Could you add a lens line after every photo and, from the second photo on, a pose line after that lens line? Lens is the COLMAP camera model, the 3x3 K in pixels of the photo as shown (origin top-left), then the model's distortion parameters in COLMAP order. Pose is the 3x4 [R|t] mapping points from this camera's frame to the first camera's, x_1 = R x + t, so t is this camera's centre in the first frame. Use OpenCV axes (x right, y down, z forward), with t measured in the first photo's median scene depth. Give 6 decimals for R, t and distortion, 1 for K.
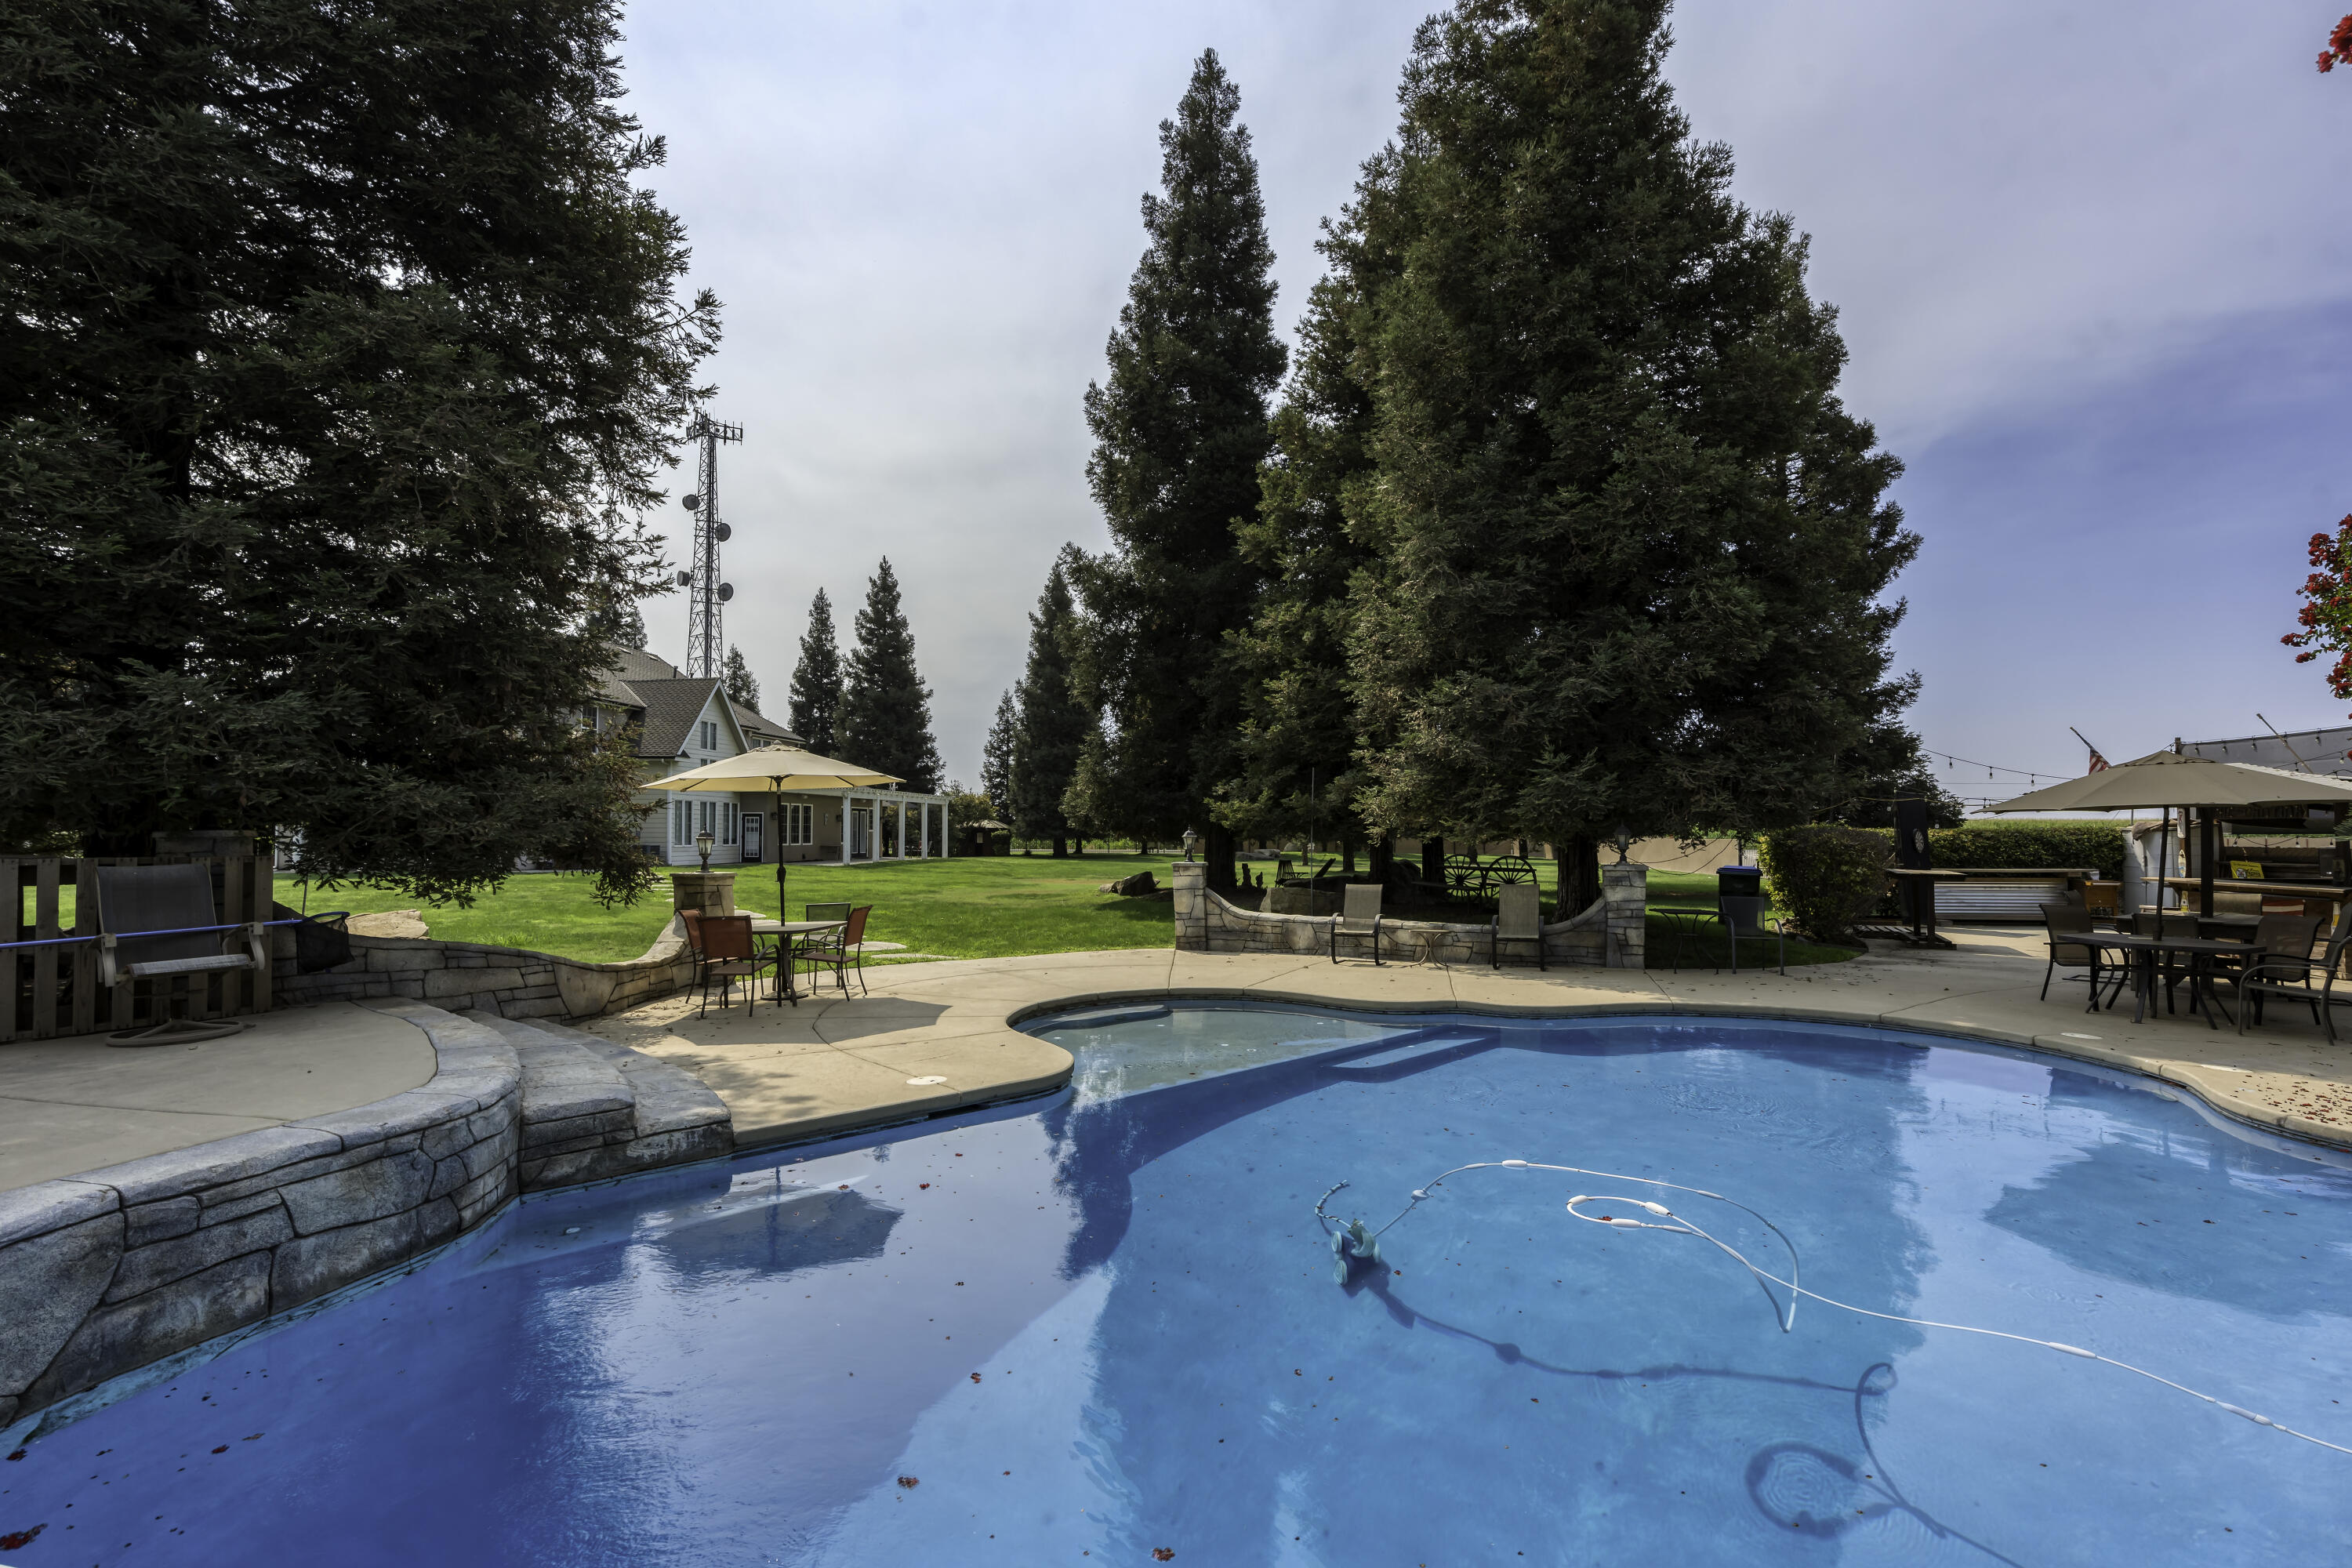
lens RADIAL K [[1054.7, 0, 1175.3], [0, 1054.7, 796.0], [0, 0, 1]] dist [-0.011162, 0.005041]
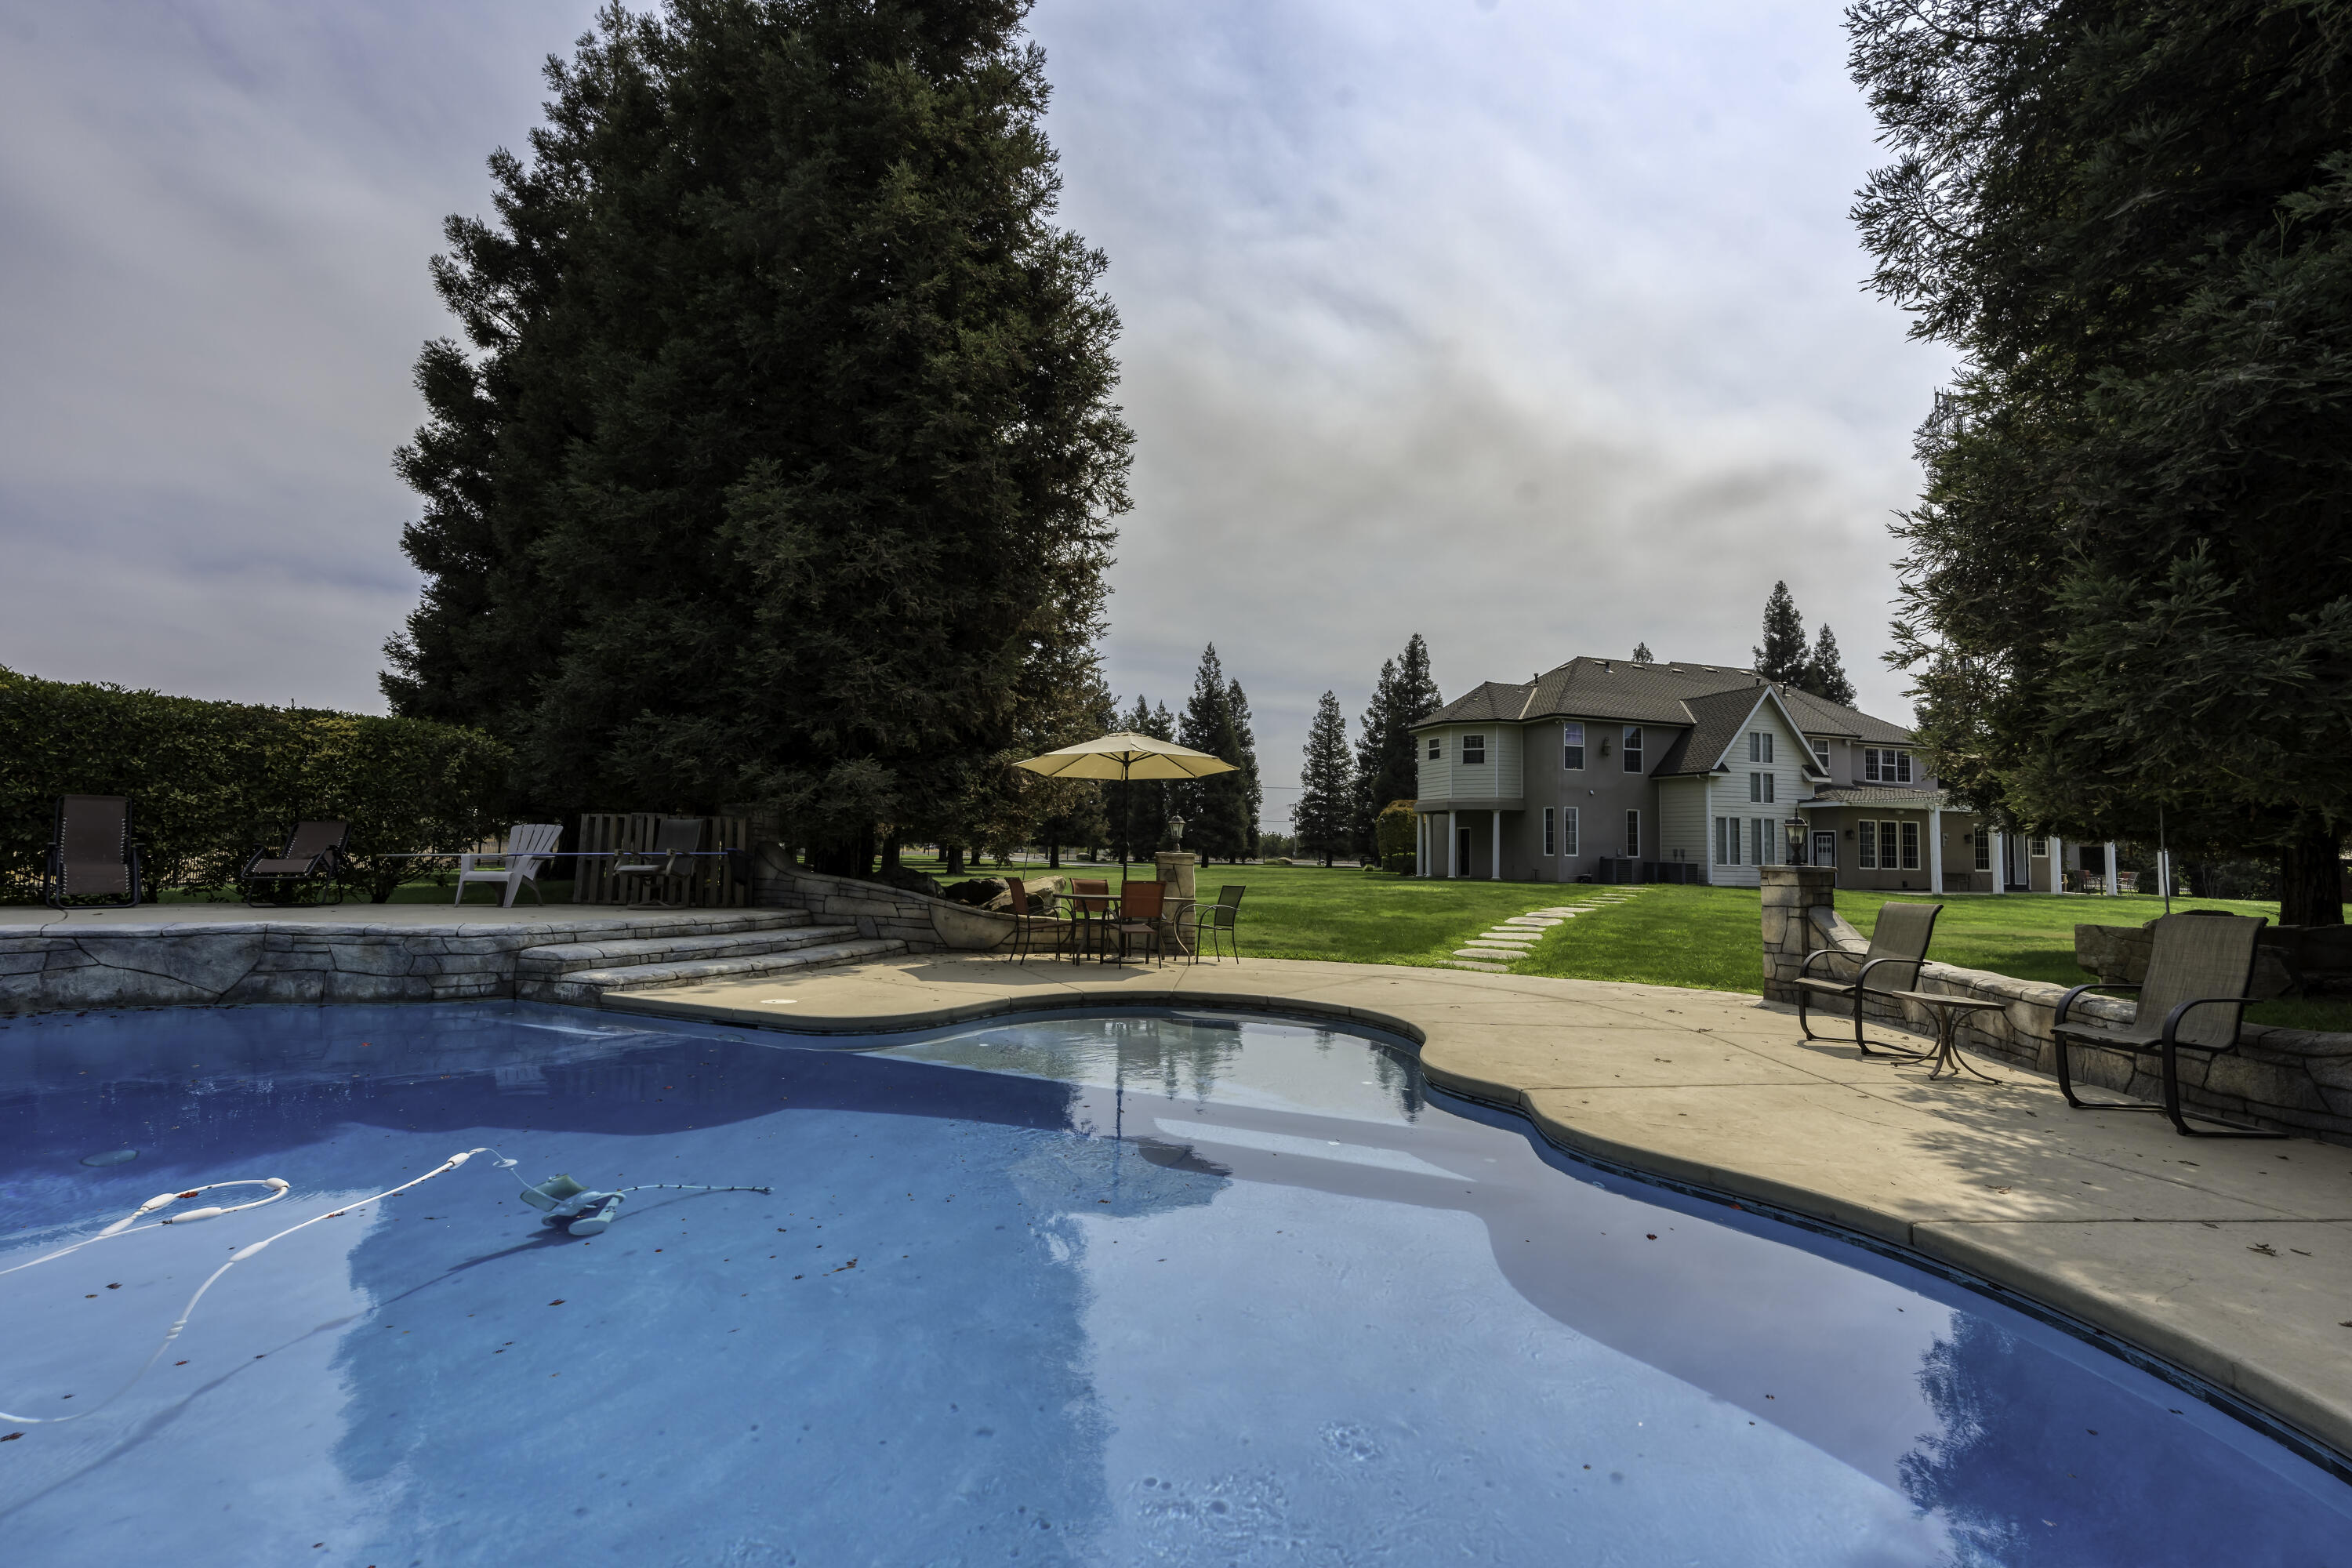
lens RADIAL K [[1054.7, 0, 1185.1], [0, 1054.7, 793.3], [0, 0, 1]] dist [-0.011162, 0.005041]
pose [[0.428658, -0.041731, -0.902503, 1.327271], [0.009744, 0.999088, -0.041569, 0.130192], [0.903414, 0.009025, 0.428673, 1.217733]]
